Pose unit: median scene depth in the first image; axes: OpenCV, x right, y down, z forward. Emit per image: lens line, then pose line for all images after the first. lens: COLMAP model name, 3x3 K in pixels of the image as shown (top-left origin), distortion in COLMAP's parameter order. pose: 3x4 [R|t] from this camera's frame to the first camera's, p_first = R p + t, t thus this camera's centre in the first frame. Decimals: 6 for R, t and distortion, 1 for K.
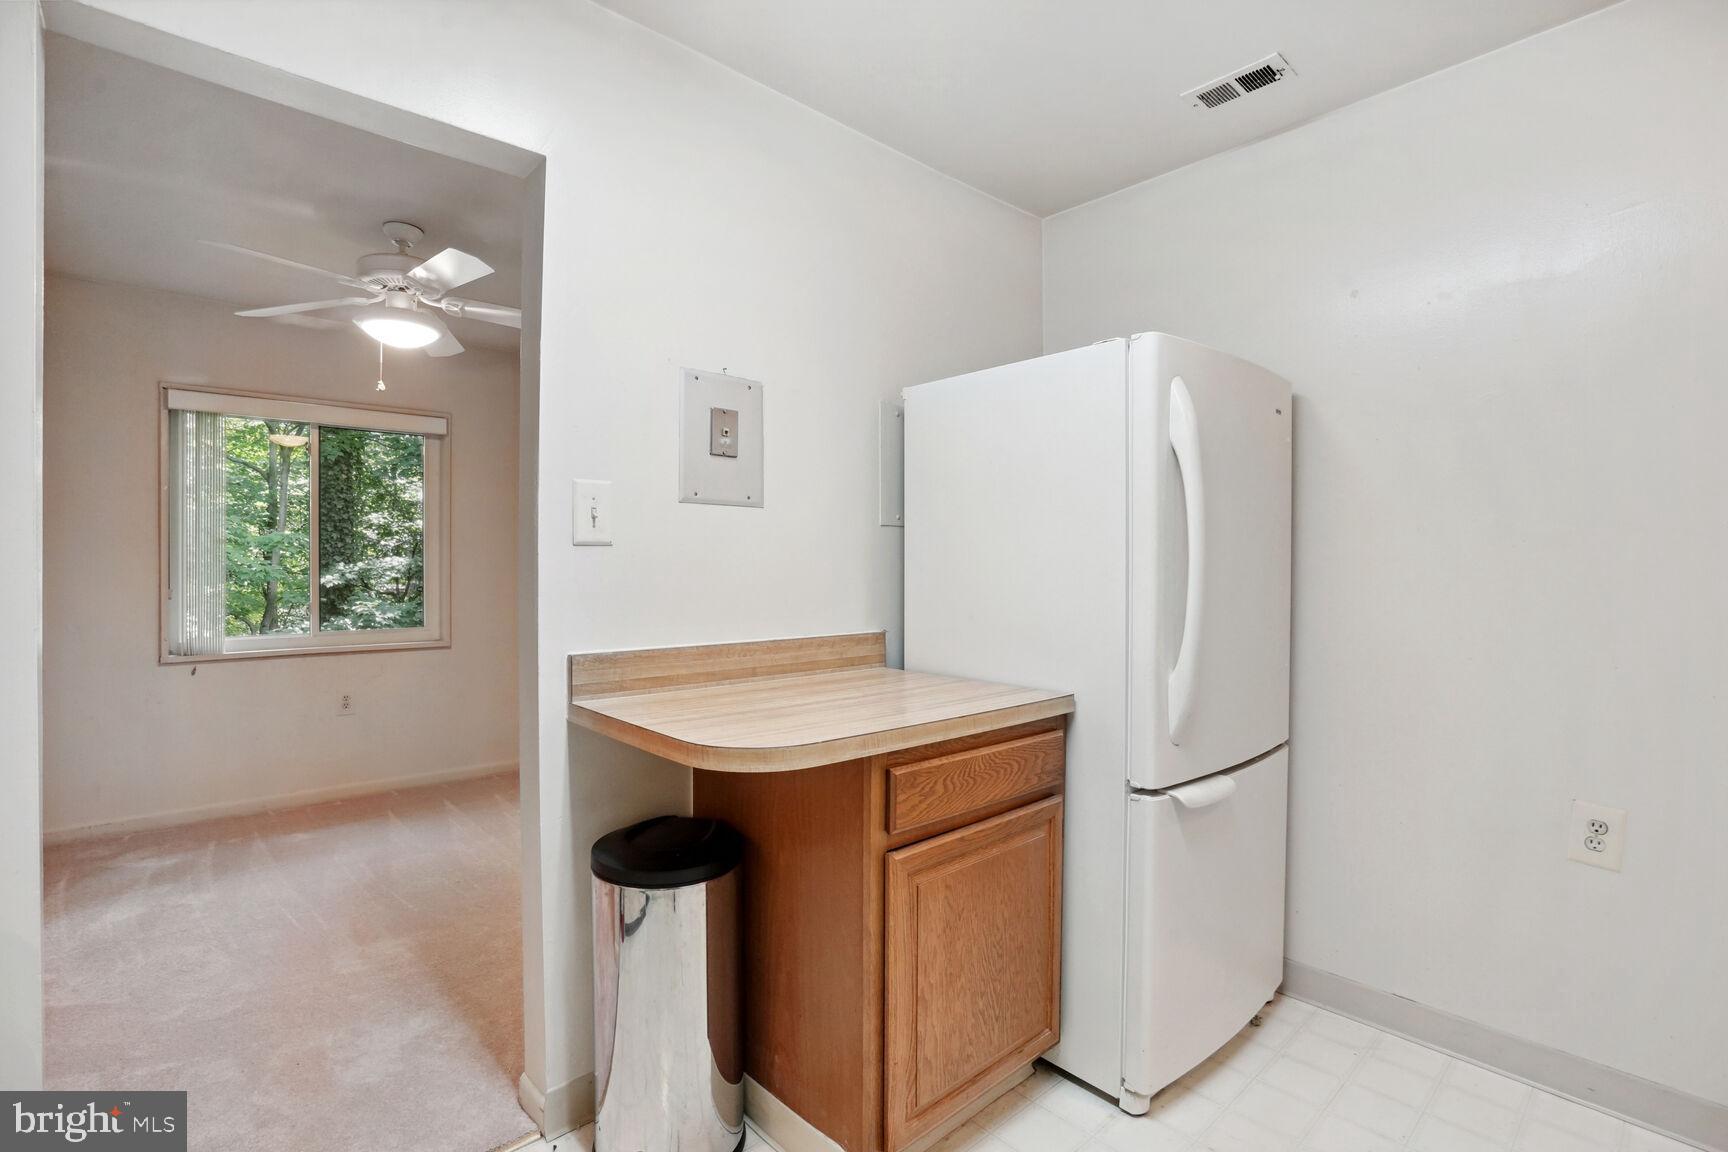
lens RADIAL K [[797.5, 0, 851.6], [0, 797.5, 567.8], [0, 0, 1]] dist [-0.051573, 0.018503]
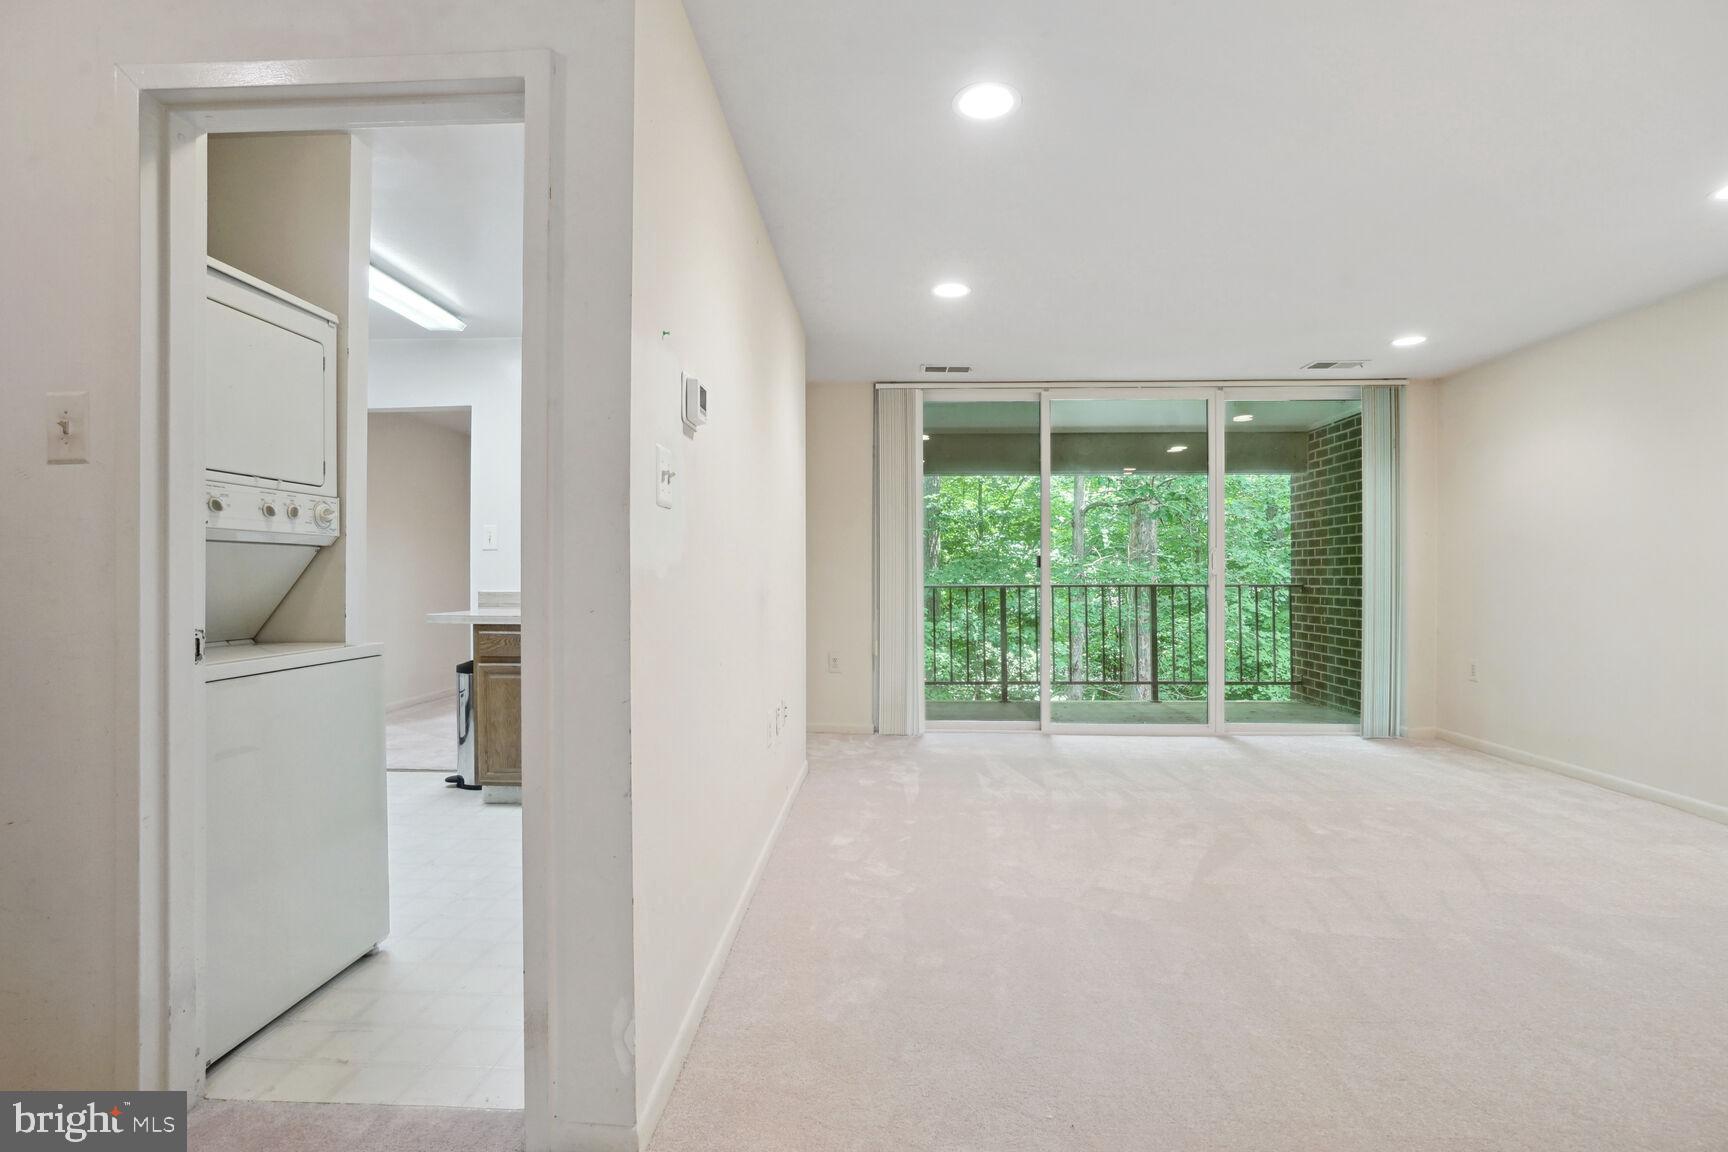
lens RADIAL K [[797.5, 0, 851.7], [0, 797.5, 577.7], [0, 0, 1]] dist [-0.051573, 0.018503]
pose [[0.712438, -0.004872, -0.701718, 2.157350], [0.007219, 0.999974, 0.000387, 0.063802], [0.701698, -0.005342, 0.712455, -0.006163]]
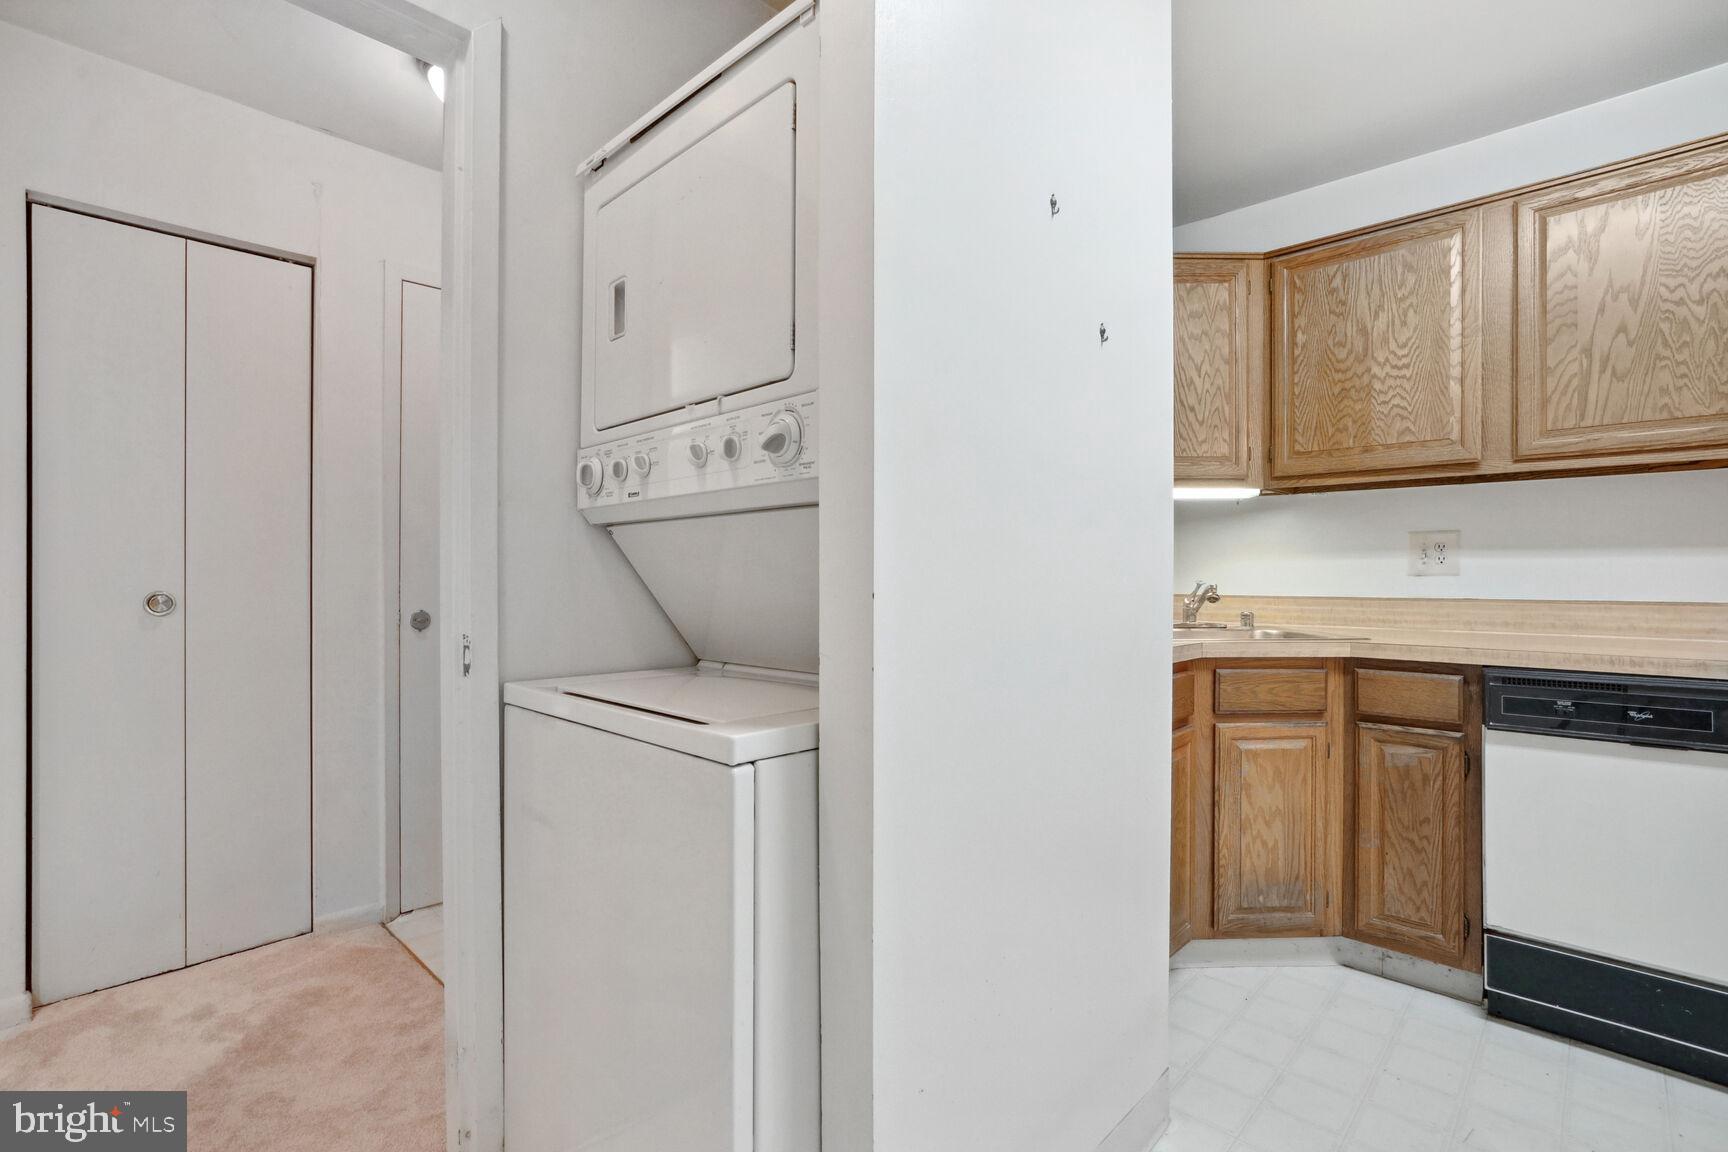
lens RADIAL K [[797.5, 0, 839.4], [0, 797.5, 579.2], [0, 0, 1]] dist [-0.051573, 0.018503]
pose [[-0.998188, -0.000531, -0.060177, 0.699457], [-0.000855, 0.999985, 0.005367, 0.060053], [0.060173, 0.005409, -0.998173, 0.868276]]
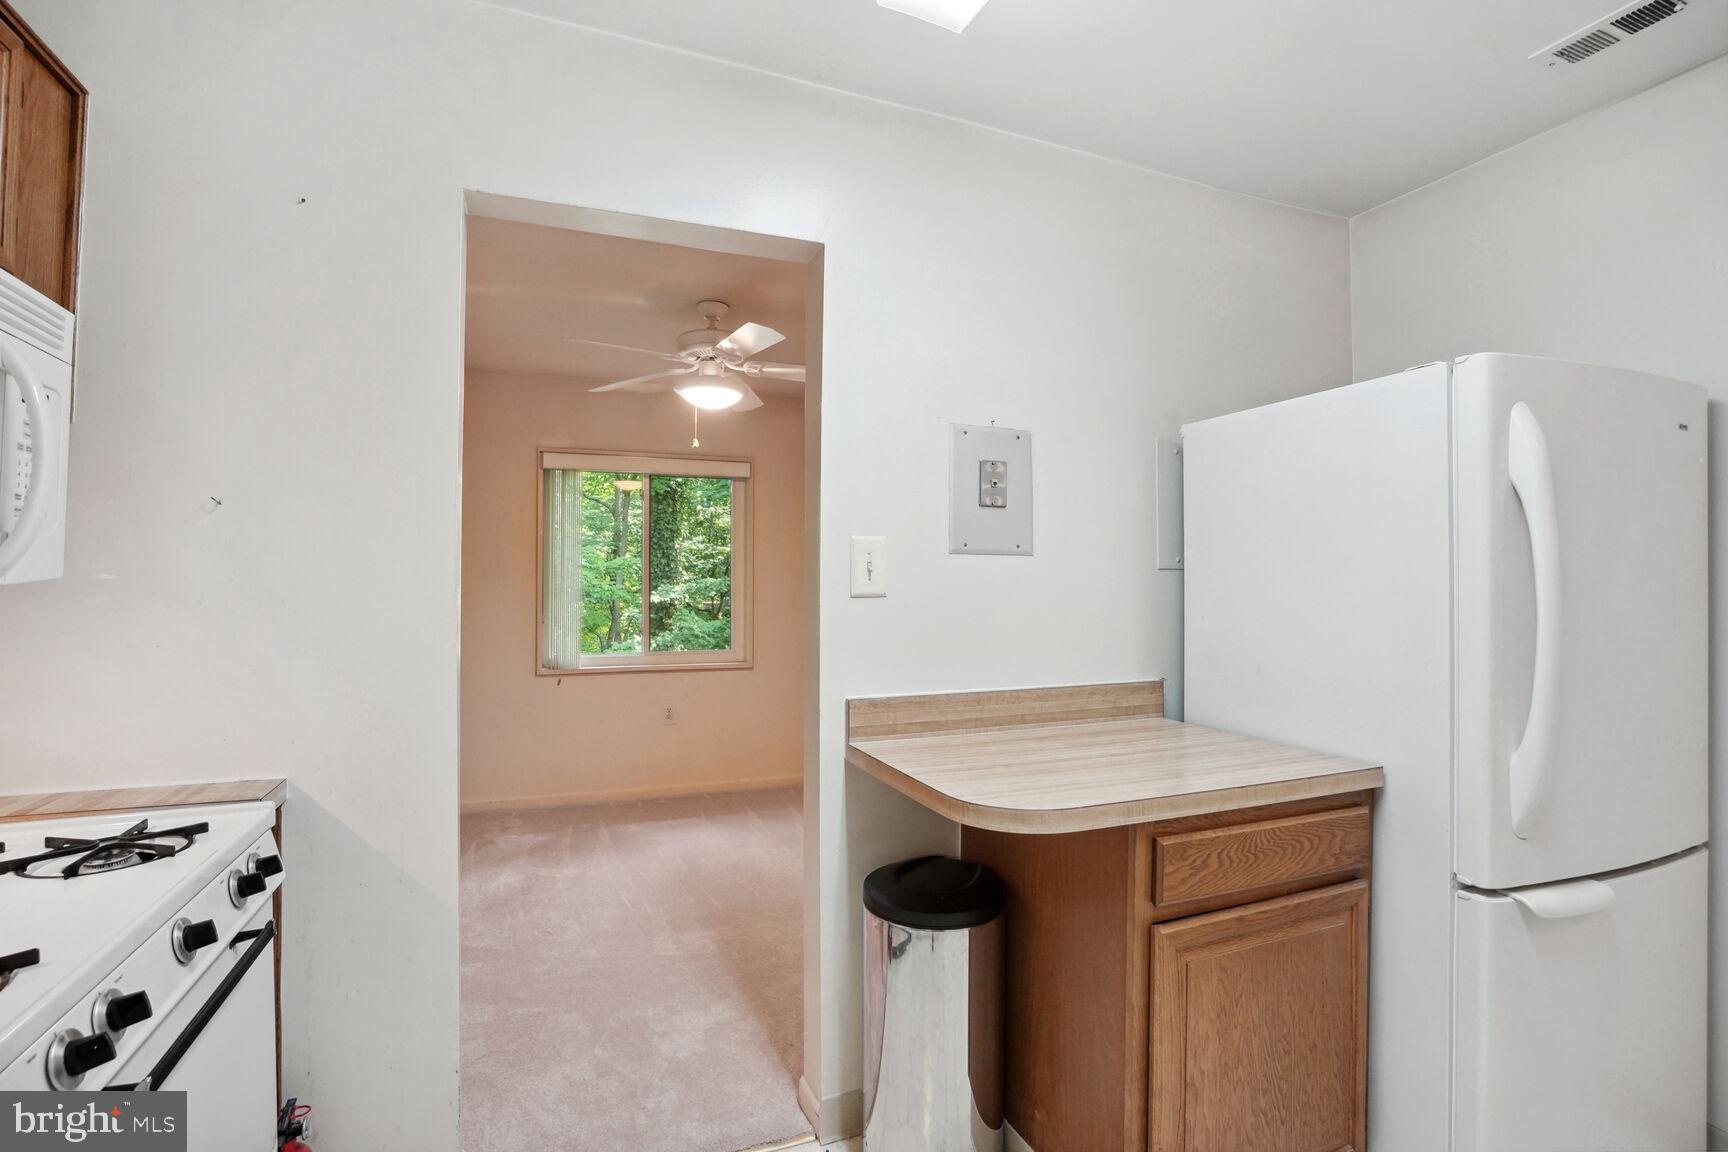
lens RADIAL K [[797.5, 0, 851.7], [0, 797.5, 574.0], [0, 0, 1]] dist [-0.051573, 0.018503]
pose [[0.938830, -0.002821, -0.344370, 0.023520], [-0.002573, 0.999881, -0.015204, -0.040014], [0.344372, 0.015160, 0.938711, -0.021801]]
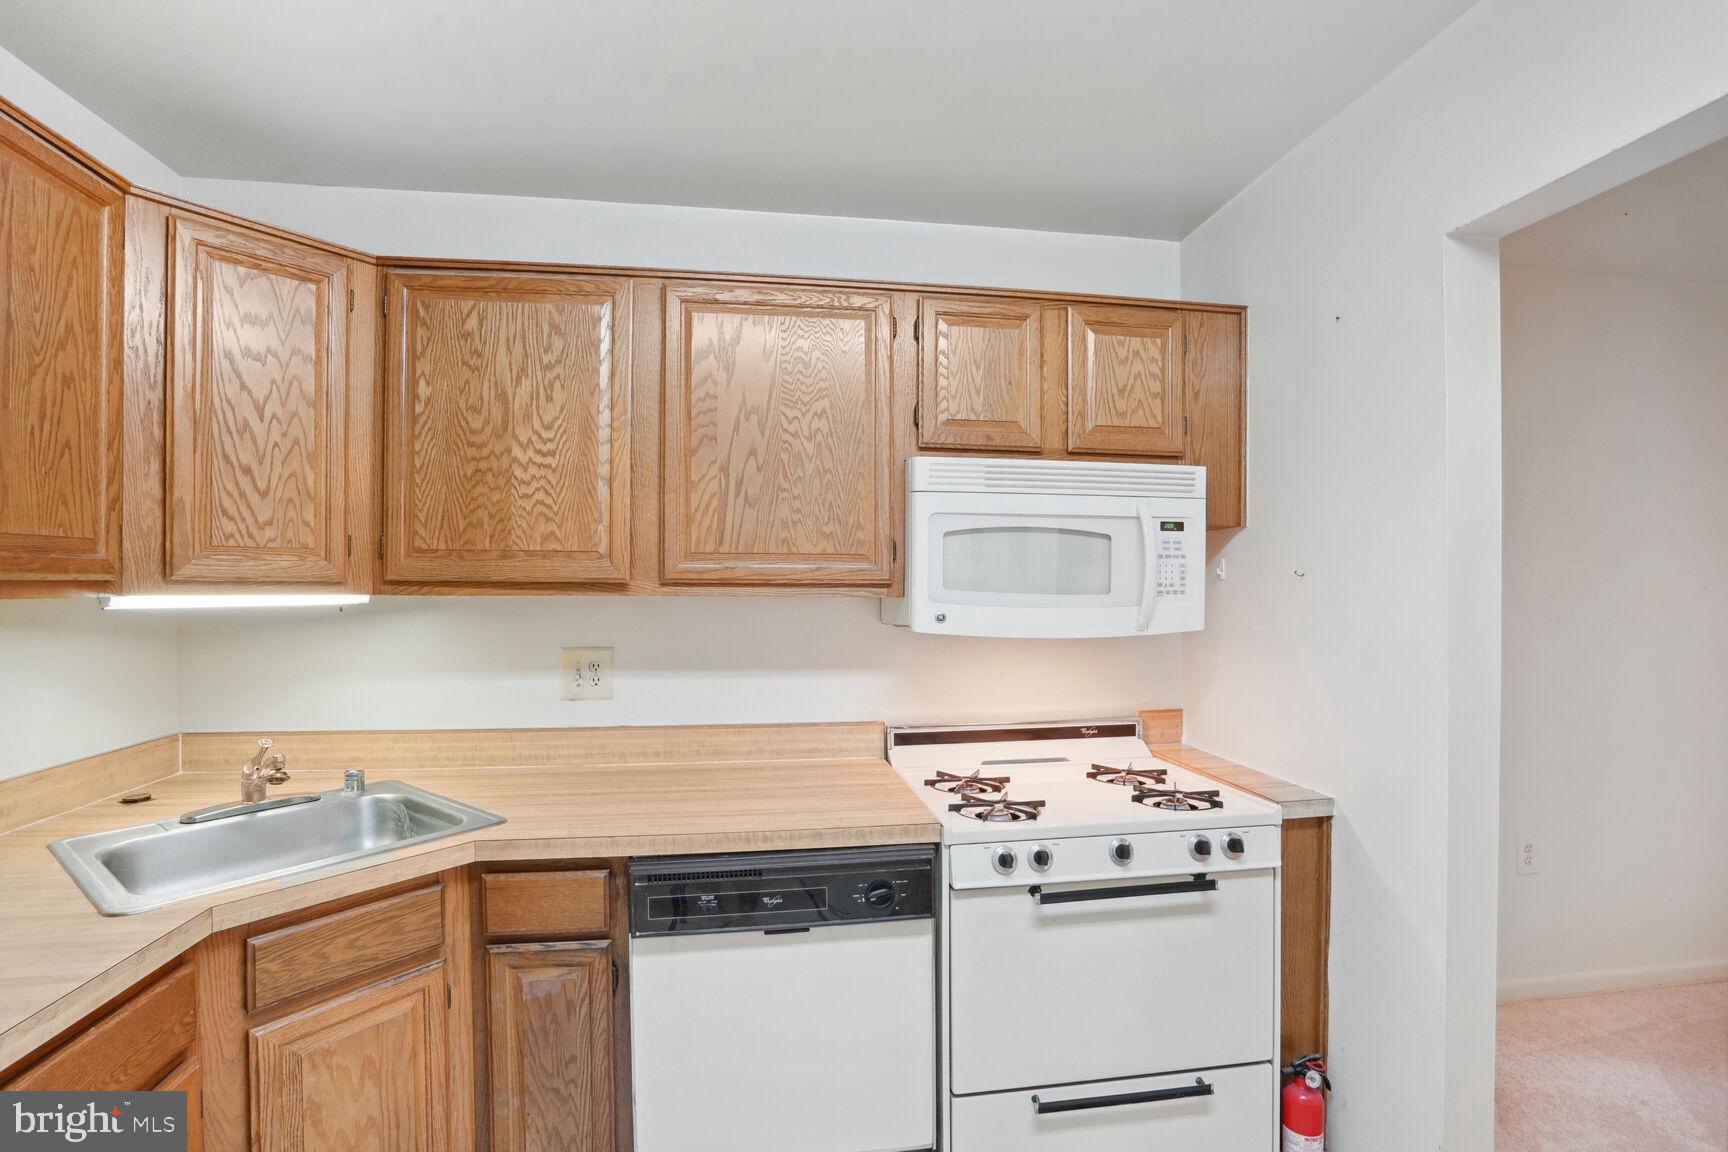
lens RADIAL K [[797.5, 0, 857.3], [0, 797.5, 592.0], [0, 0, 1]] dist [-0.051573, 0.018503]
pose [[-0.542560, 0.001638, -0.840015, 0.347890], [0.000374, 0.999998, 0.001708, -0.100845], [0.840017, 0.000612, -0.542560, 0.542276]]
